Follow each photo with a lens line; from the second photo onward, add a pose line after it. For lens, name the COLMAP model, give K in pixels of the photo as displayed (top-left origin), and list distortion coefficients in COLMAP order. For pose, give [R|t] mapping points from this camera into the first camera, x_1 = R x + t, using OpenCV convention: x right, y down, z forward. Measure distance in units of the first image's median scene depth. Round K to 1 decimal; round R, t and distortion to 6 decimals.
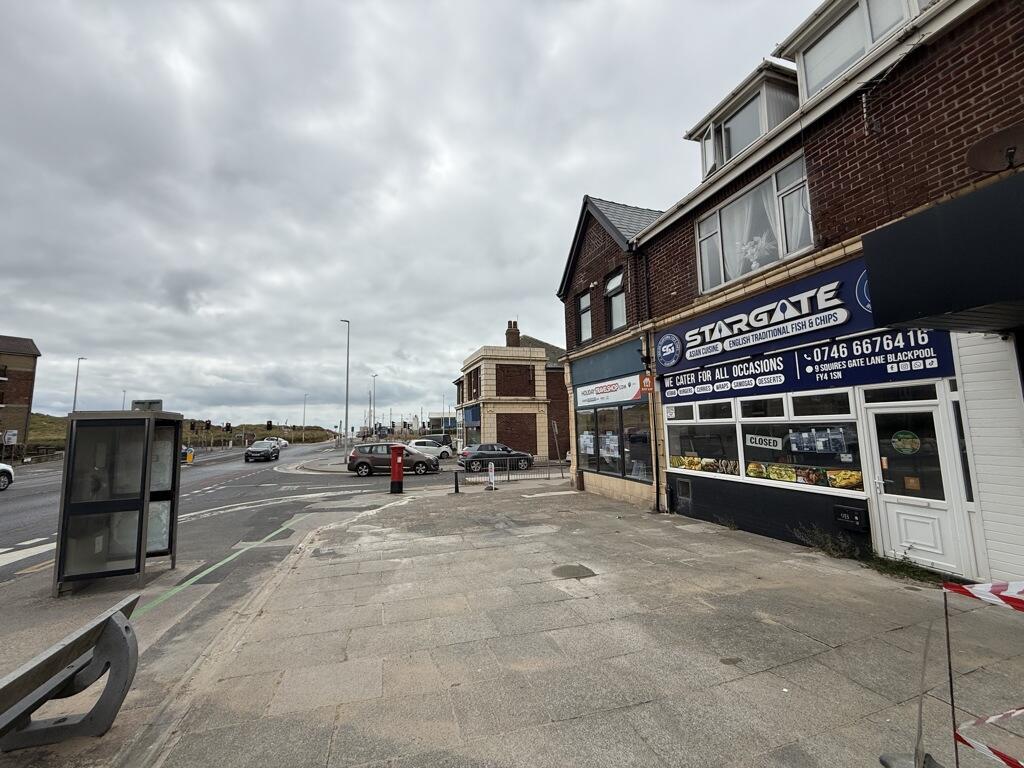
lens RADIAL K [[403.8, 0, 514.9], [0, 403.8, 380.8], [0, 0, 1]] dist [-0.000377, 0.000180]
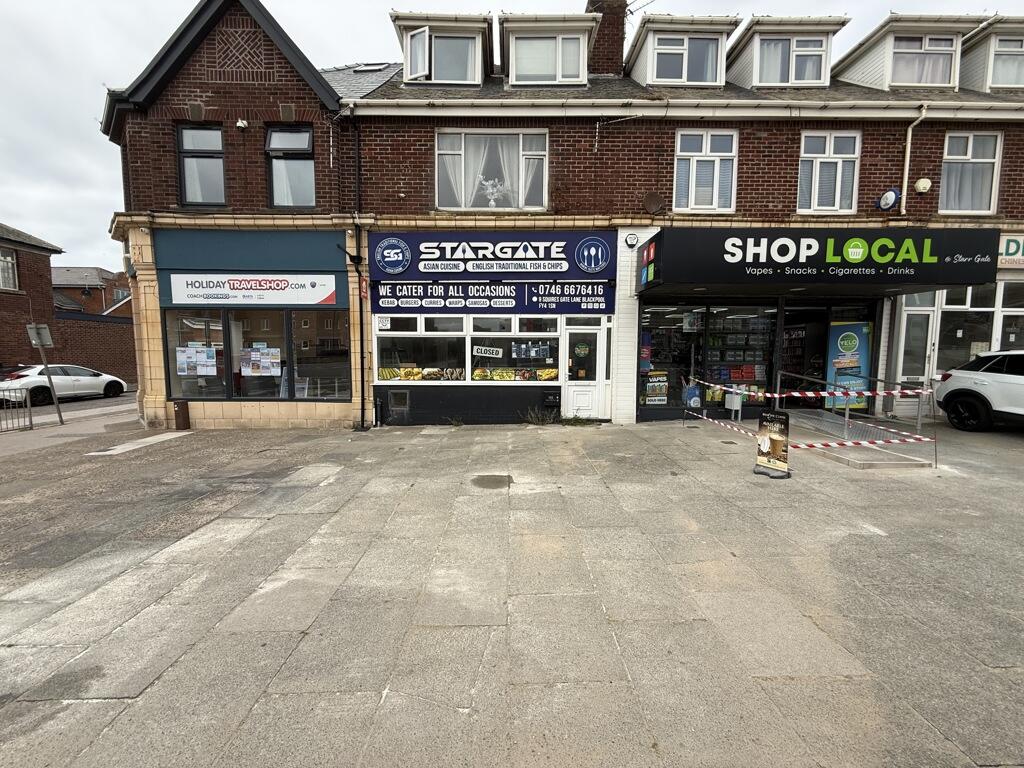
lens RADIAL K [[403.8, 0, 506.5], [0, 403.8, 380.4], [0, 0, 1]] dist [-0.000377, 0.000180]
pose [[0.313377, -0.052364, 0.948184, -0.629148], [-0.121909, 0.987998, 0.094854, 0.126848], [-0.941771, -0.145317, 0.303232, 0.620184]]
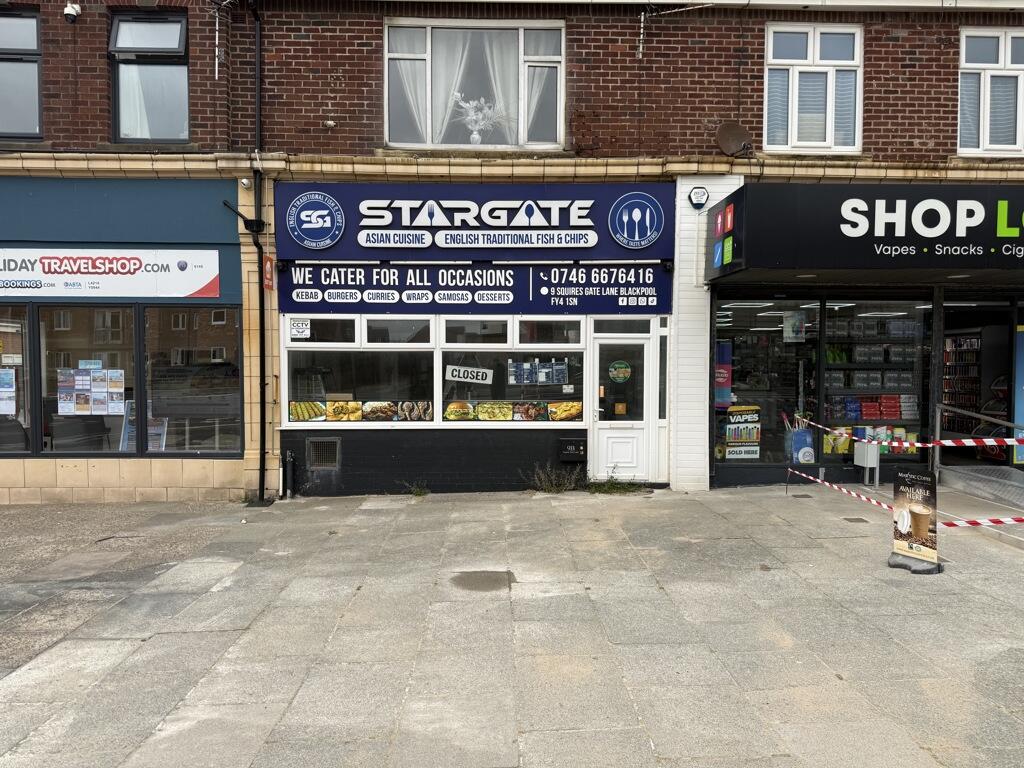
lens RADIAL K [[706.6, 0, 509.7], [0, 706.6, 389.0], [0, 0, 1]] dist [0.059267, -0.064584]
pose [[0.287631, -0.015924, 0.957609, -0.746200], [-0.120879, 0.991263, 0.052791, 0.109167], [-0.950082, -0.130939, 0.283193, 0.603124]]
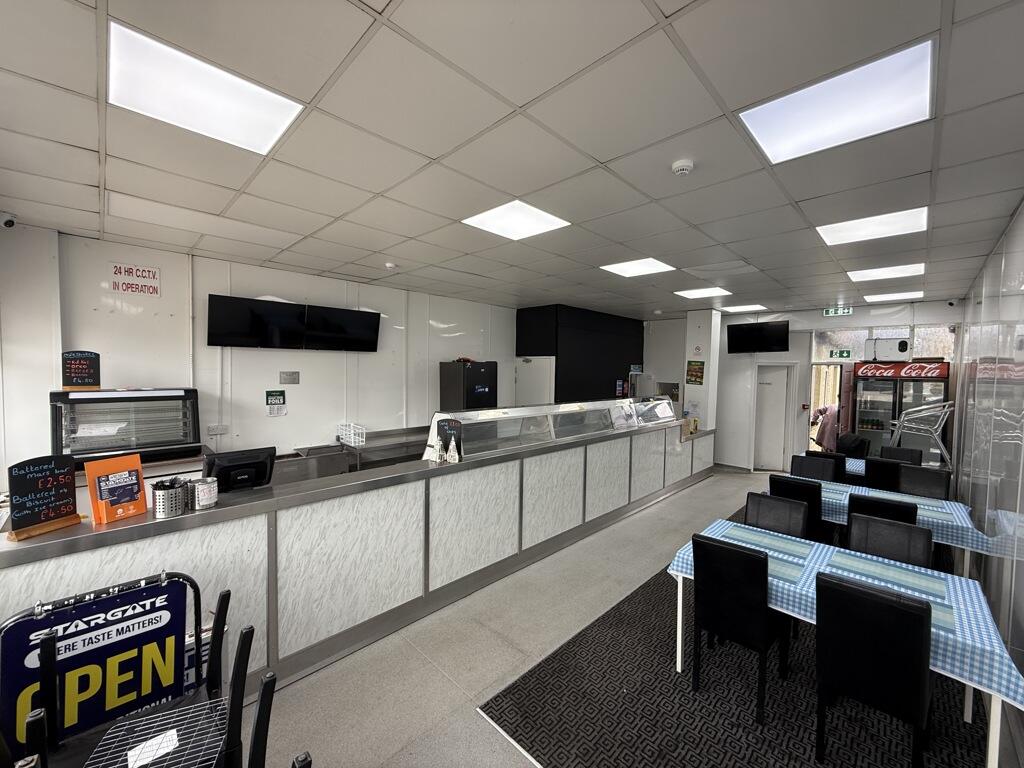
lens RADIAL K [[403.8, 0, 510.7], [0, 403.8, 385.1], [0, 0, 1]] dist [-0.000377, 0.000180]
pose [[-0.445598, -0.018203, 0.895048, -2.045147], [-0.122581, 0.991617, -0.040860, -1.489150], [-0.886801, -0.127923, -0.444094, 0.374797]]
